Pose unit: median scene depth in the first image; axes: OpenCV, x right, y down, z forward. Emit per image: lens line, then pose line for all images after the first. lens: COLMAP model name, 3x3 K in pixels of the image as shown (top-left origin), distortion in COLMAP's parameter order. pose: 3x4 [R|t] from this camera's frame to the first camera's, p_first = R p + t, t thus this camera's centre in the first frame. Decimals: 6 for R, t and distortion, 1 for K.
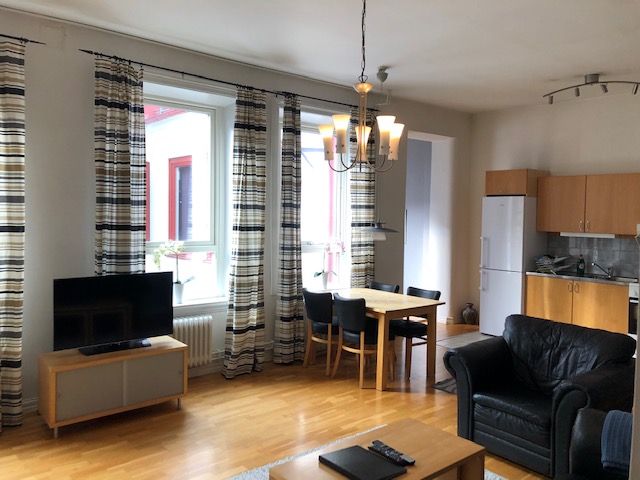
lens RADIAL K [[518.6, 0, 319.6], [0, 518.6, 239.1], [0, 0, 1]] dist [-0.004401, -0.004309]
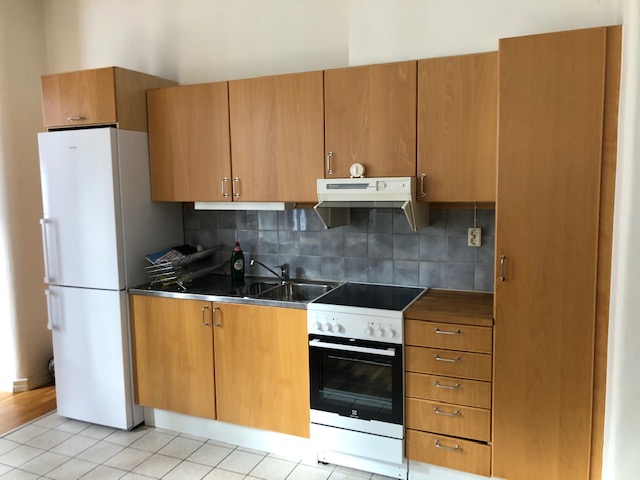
lens RADIAL K [[518.6, 0, 320.3], [0, 518.6, 239.3], [0, 0, 1]] dist [-0.004401, -0.004309]
pose [[0.892675, -0.079308, 0.443669, 0.347267], [0.050391, 0.995787, 0.076614, -0.009377], [-0.447875, -0.046035, 0.892910, 0.494184]]
